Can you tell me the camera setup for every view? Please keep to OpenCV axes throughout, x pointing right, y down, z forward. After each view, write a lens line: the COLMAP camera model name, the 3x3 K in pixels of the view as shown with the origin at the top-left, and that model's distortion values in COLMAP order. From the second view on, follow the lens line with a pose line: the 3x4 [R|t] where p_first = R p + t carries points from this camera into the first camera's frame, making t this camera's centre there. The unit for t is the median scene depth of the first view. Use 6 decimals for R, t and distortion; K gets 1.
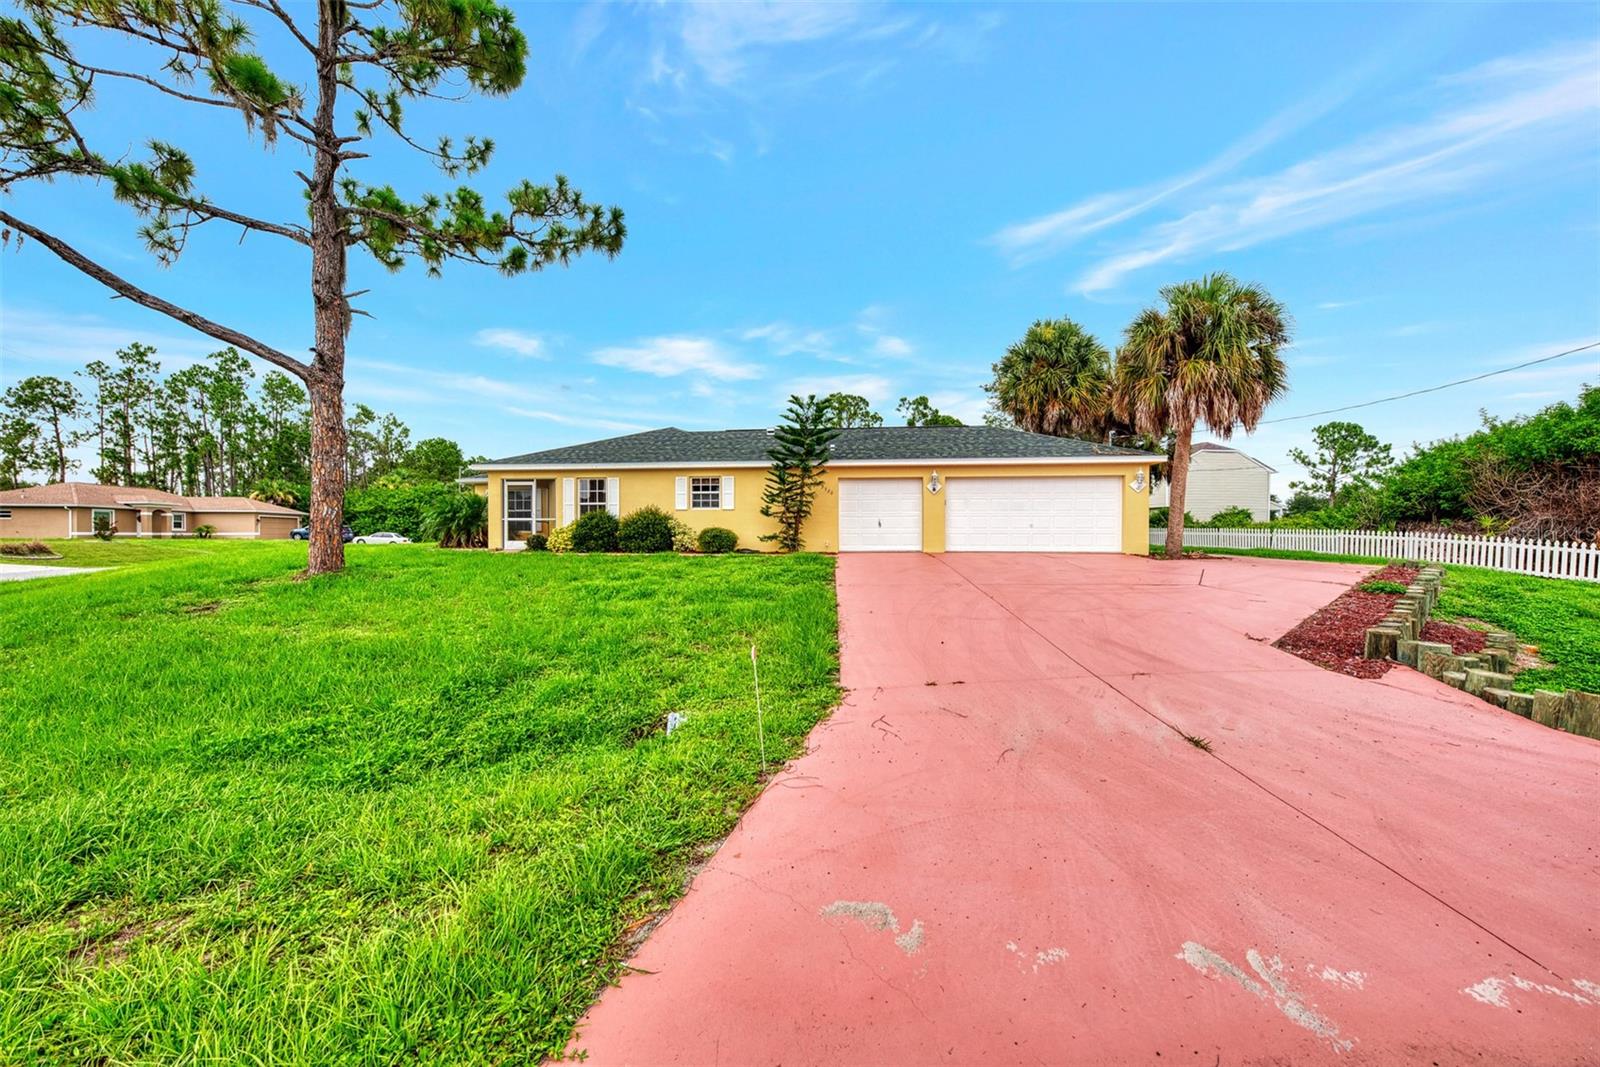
lens RADIAL K [[702.7, 0, 806.8], [0, 702.7, 542.0], [0, 0, 1]] dist [-0.001128, 0.000215]
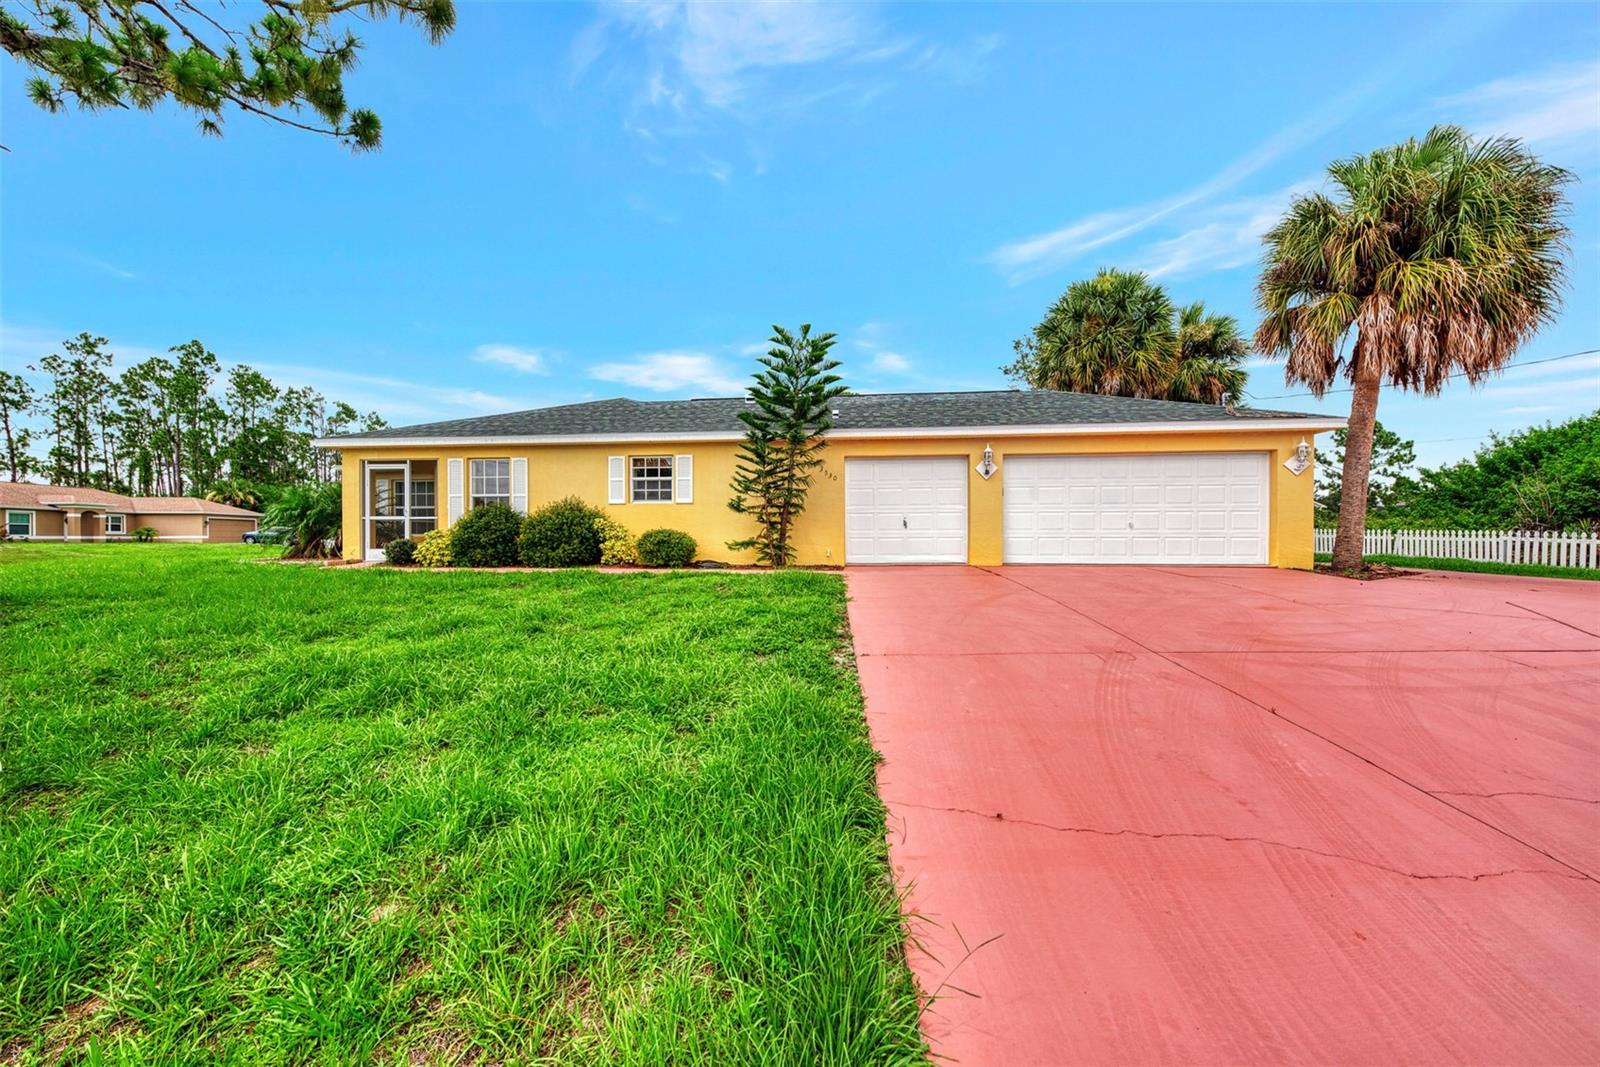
lens RADIAL K [[570.7, 0, 801.2], [0, 570.7, 548.7], [0, 0, 1]] dist [0.000928, -0.000013]
pose [[0.999998, -0.001626, 0.000743, 0.000876], [0.001615, 0.999906, 0.013601, -0.005184], [-0.000765, -0.013600, 0.999907, 0.256321]]
